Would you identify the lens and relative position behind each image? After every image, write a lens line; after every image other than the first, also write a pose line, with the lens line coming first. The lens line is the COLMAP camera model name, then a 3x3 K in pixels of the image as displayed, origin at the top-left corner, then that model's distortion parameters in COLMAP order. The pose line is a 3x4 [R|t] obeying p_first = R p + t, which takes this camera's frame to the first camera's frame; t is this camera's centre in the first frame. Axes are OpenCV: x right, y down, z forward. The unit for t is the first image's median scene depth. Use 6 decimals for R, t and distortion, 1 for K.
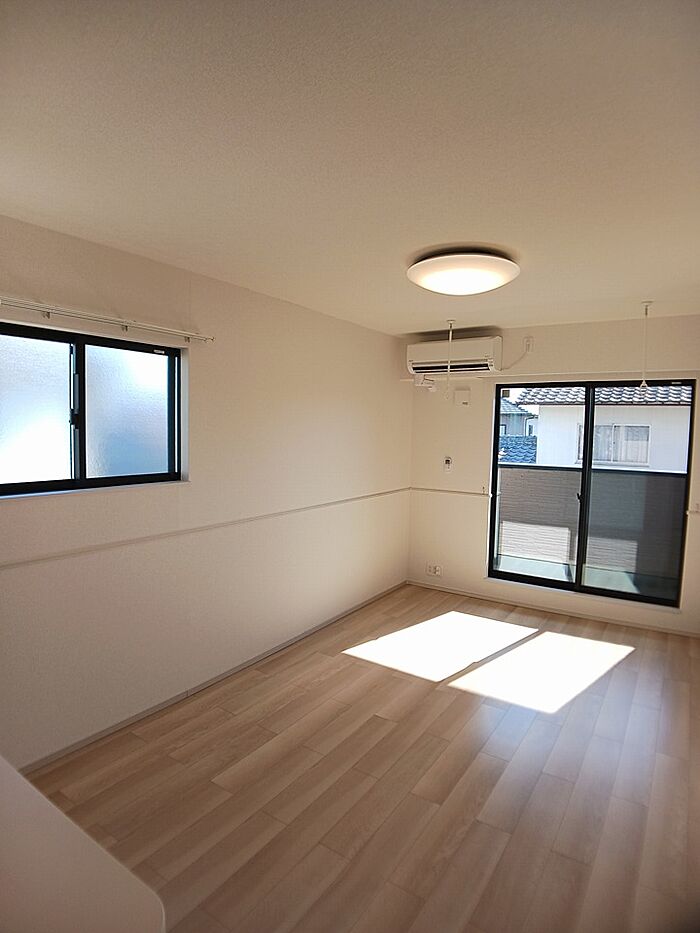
lens RADIAL K [[520.3, 0, 350.0], [0, 520.3, 466.5], [0, 0, 1]] dist [-0.003682, -0.000279]
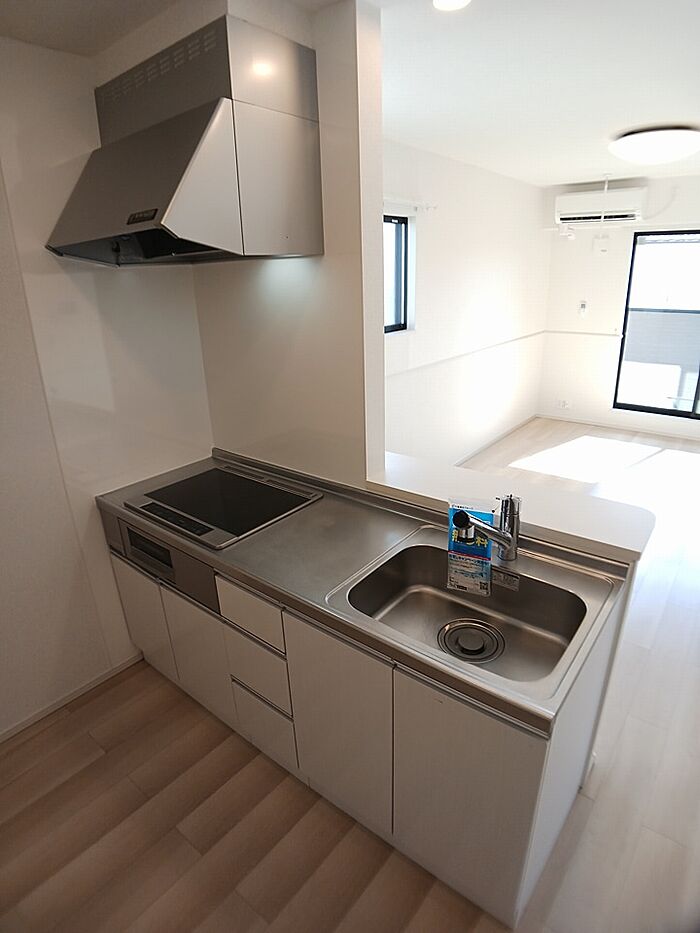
lens RADIAL K [[520.8, 0, 350.0], [0, 520.8, 466.5], [0, 0, 1]] dist [-0.080047, 0.000276]
pose [[0.994255, -0.015136, -0.105958, -0.209928], [0.044071, 0.960031, 0.276403, -0.002650], [0.097539, -0.279485, 0.955183, -0.186732]]
